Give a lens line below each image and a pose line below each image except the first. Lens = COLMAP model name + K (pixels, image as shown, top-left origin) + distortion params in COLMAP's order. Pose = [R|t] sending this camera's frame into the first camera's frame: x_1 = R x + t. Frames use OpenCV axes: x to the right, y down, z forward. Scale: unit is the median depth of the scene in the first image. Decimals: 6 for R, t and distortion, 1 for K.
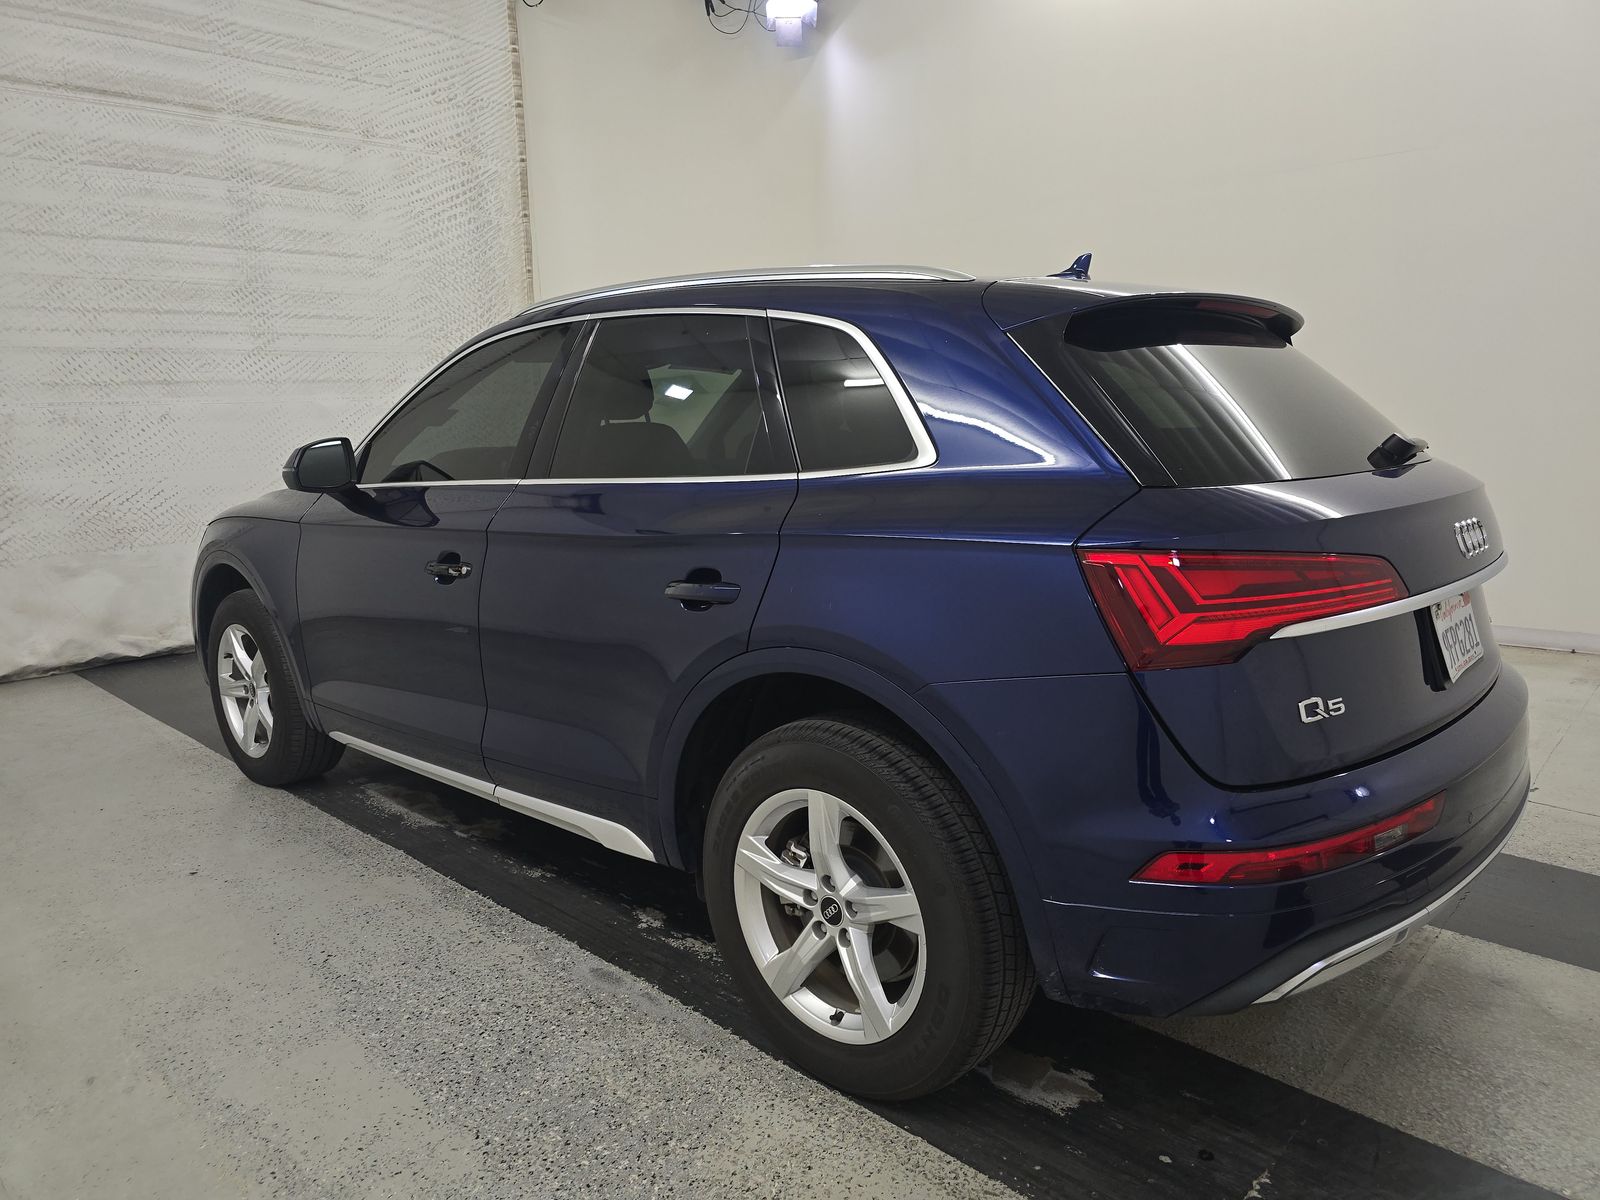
lens RADIAL K [[1066.7, 0, 810.3], [0, 1066.7, 599.8], [0, 0, 1]] dist [0.020734, -0.023786]
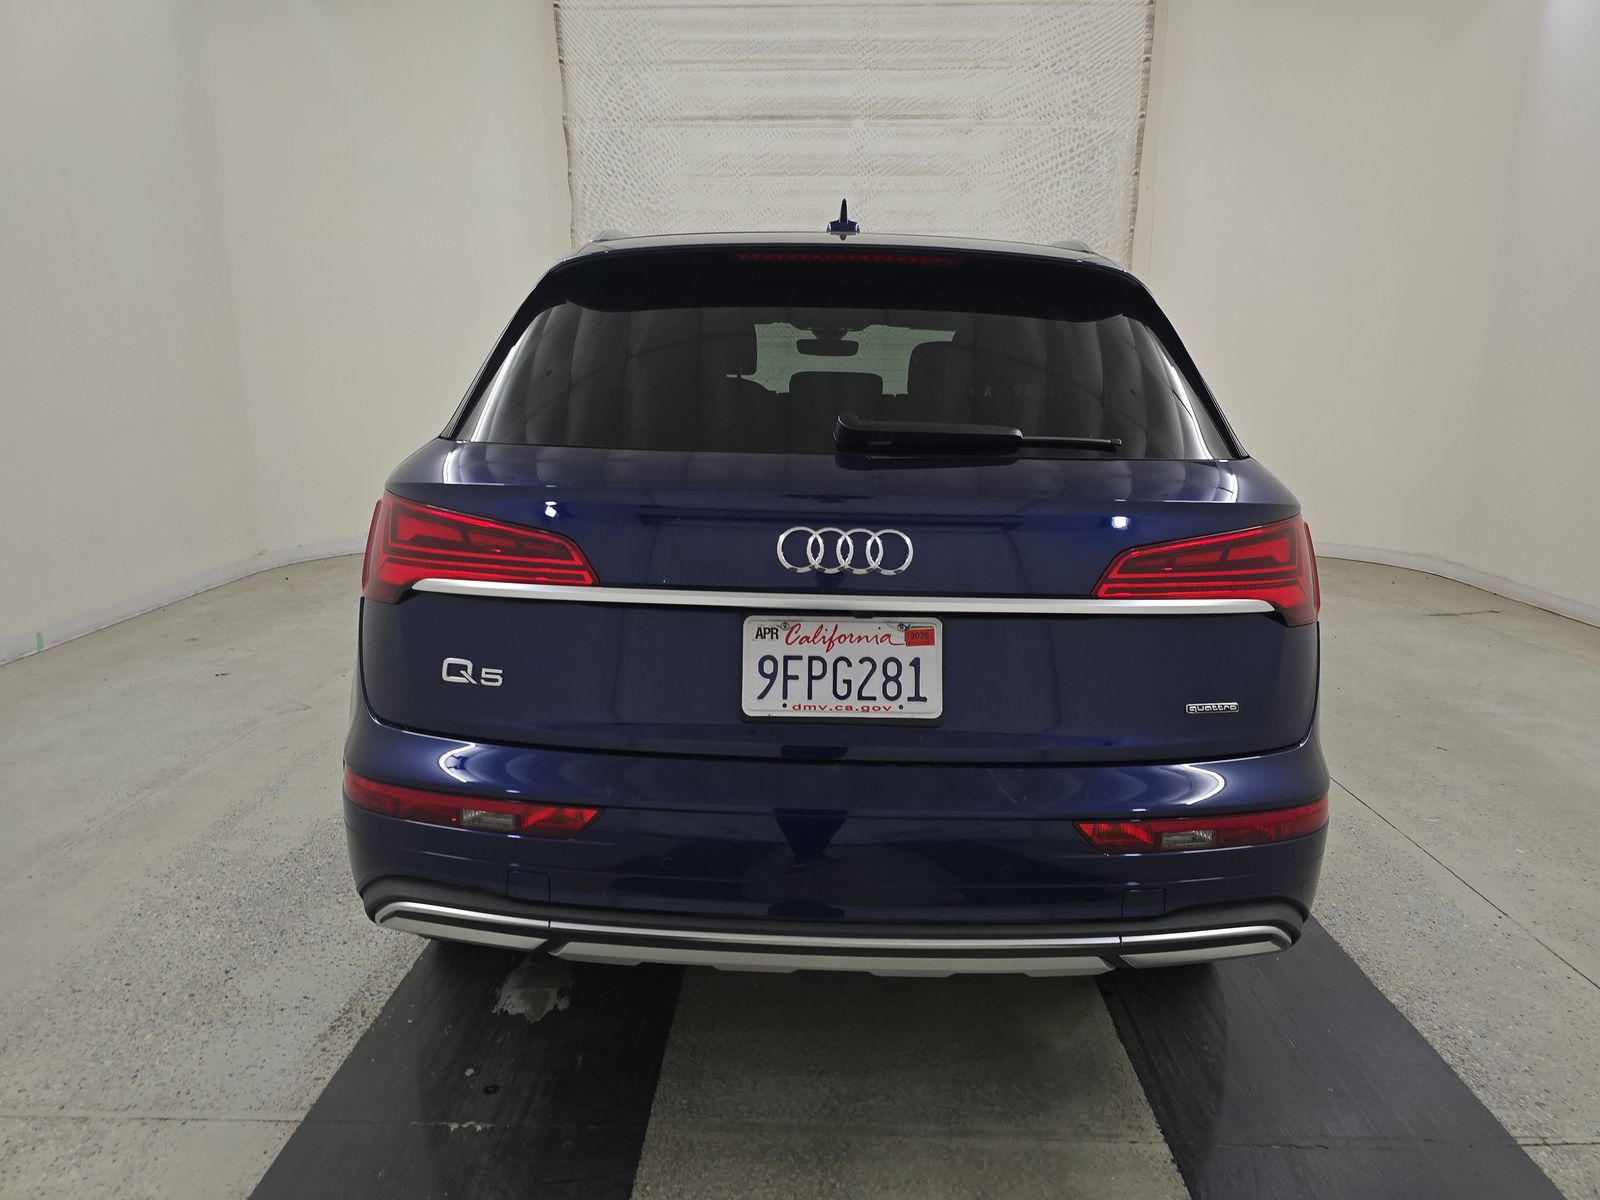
lens RADIAL K [[1066.7, 0, 802.9], [0, 1066.7, 601.0], [0, 0, 1]] dist [0.020734, -0.023786]
pose [[0.672034, 0.178748, -0.718623, 0.381411], [-0.154659, 0.982909, 0.099853, -0.030382], [0.724189, 0.044037, 0.688194, 0.148866]]
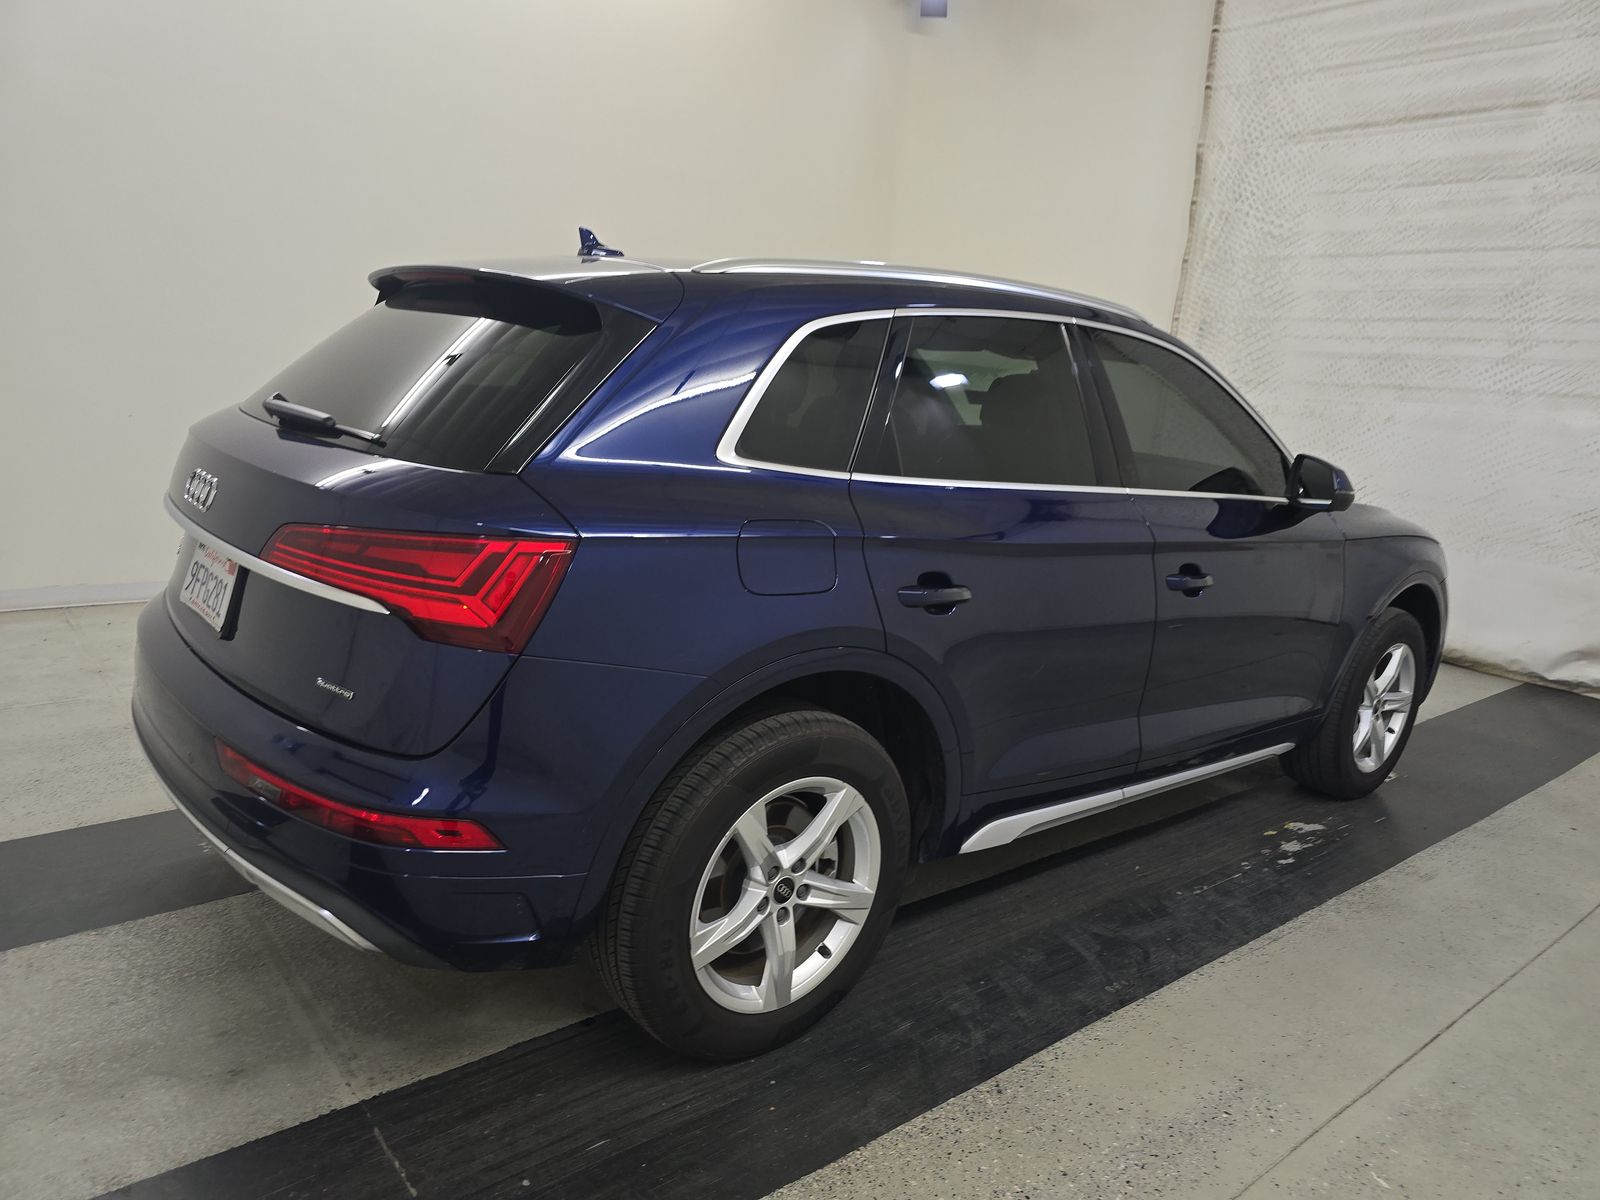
lens RADIAL K [[1066.7, 0, 801.8], [0, 1066.7, 596.5], [0, 0, 1]] dist [0.020734, -0.023786]
pose [[-0.117485, 0.218404, -0.968760, 0.524435], [-0.245234, 0.938924, 0.241418, -0.119046], [0.962319, 0.265936, -0.056749, 0.545915]]
